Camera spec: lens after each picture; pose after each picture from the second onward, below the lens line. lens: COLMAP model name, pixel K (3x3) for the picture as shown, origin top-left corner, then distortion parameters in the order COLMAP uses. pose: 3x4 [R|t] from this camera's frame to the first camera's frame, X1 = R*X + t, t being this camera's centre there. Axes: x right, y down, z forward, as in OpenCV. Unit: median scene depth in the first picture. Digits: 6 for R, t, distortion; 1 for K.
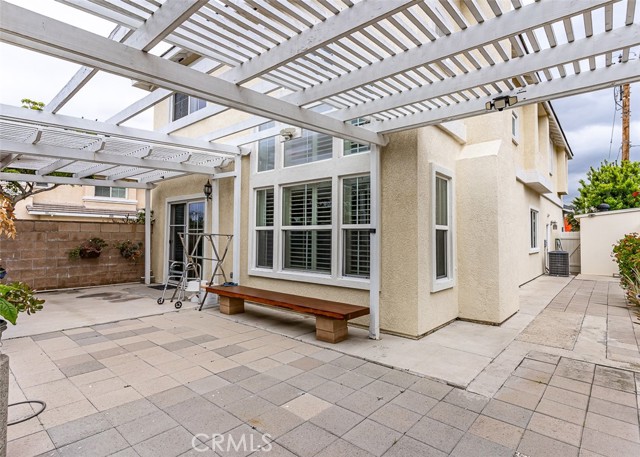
lens RADIAL K [[336.1, 0, 322.3], [0, 336.1, 228.8], [0, 0, 1]] dist [0.004705, -0.000262]
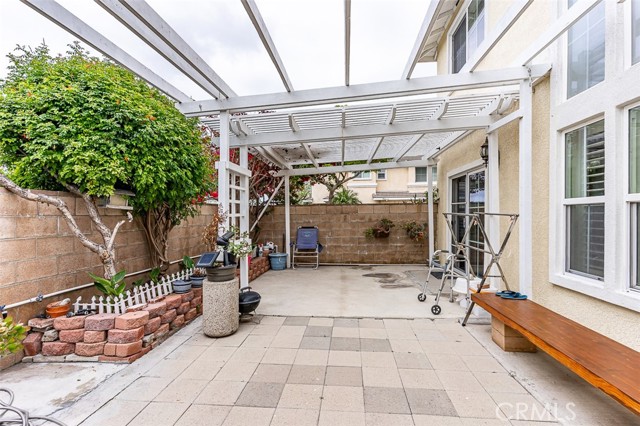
lens RADIAL K [[307.6, 0, 326.7], [0, 307.6, 217.8], [0, 0, 1]] dist [0.003197, -0.000609]
pose [[0.608596, -0.007494, -0.793445, -0.028182], [0.033261, 0.999317, 0.016074, 0.003376], [0.792783, -0.036173, 0.608430, 0.329596]]
